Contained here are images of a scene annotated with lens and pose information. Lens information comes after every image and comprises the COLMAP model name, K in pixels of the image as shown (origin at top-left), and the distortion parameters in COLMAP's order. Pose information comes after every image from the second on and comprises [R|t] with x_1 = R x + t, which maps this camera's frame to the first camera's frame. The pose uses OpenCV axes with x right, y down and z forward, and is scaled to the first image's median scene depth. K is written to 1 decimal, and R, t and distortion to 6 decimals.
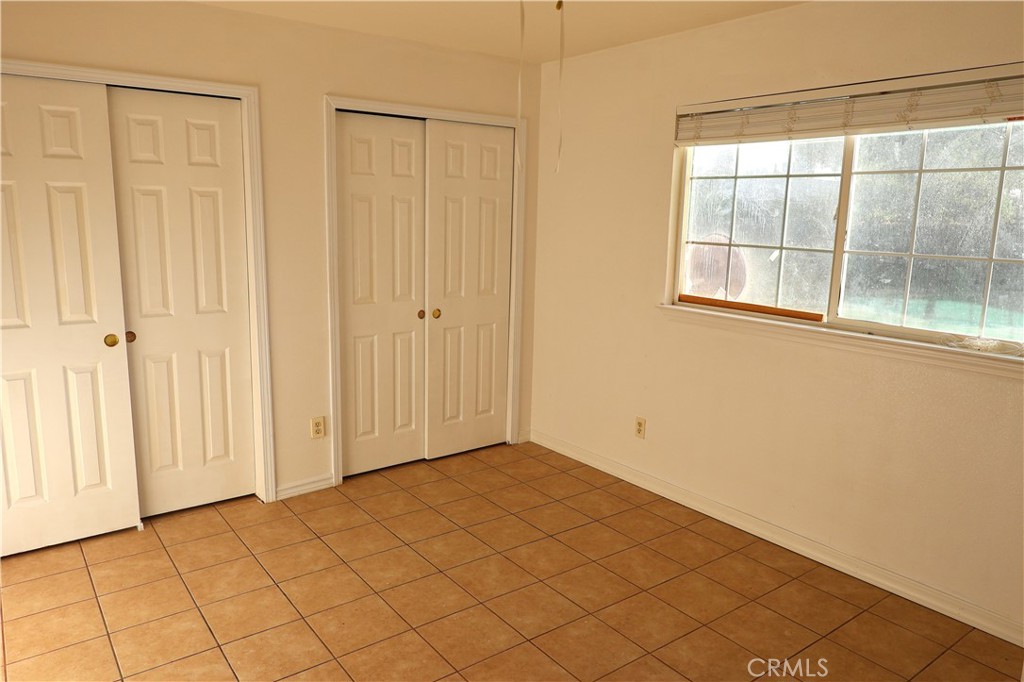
lens RADIAL K [[714.2, 0, 513.4], [0, 714.2, 339.6], [0, 0, 1]] dist [0.023218, -0.001410]
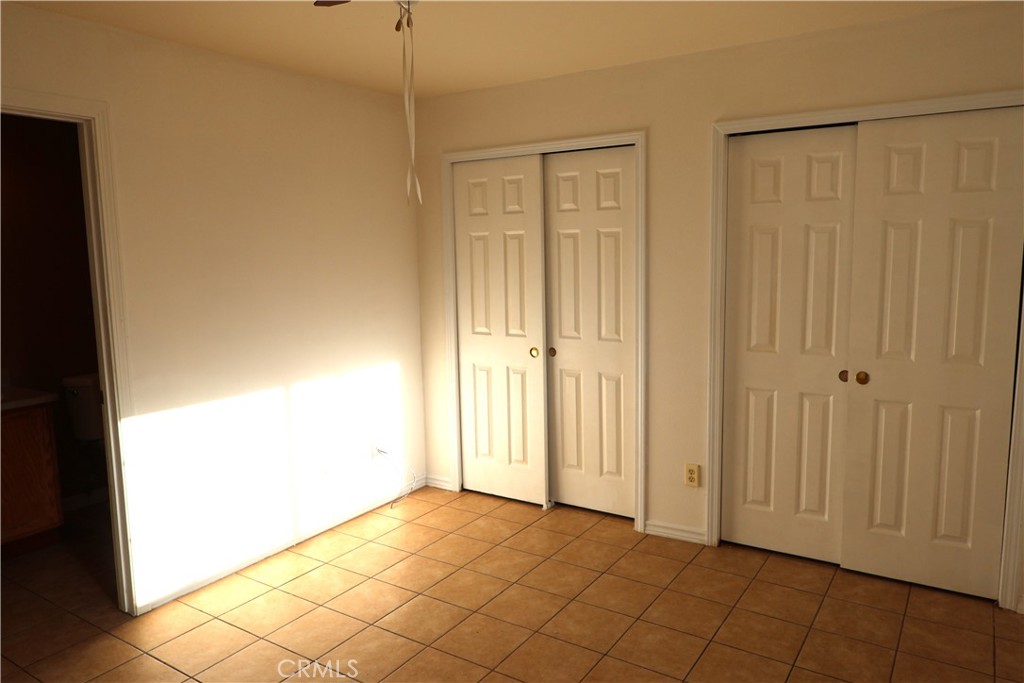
lens RADIAL K [[714.2, 0, 514.6], [0, 714.2, 340.0], [0, 0, 1]] dist [0.023218, -0.001410]
pose [[0.344414, 0.098414, -0.933645, 0.514309], [-0.145989, 0.988007, 0.050290, -0.066791], [0.927397, 0.118982, 0.354651, 0.435148]]
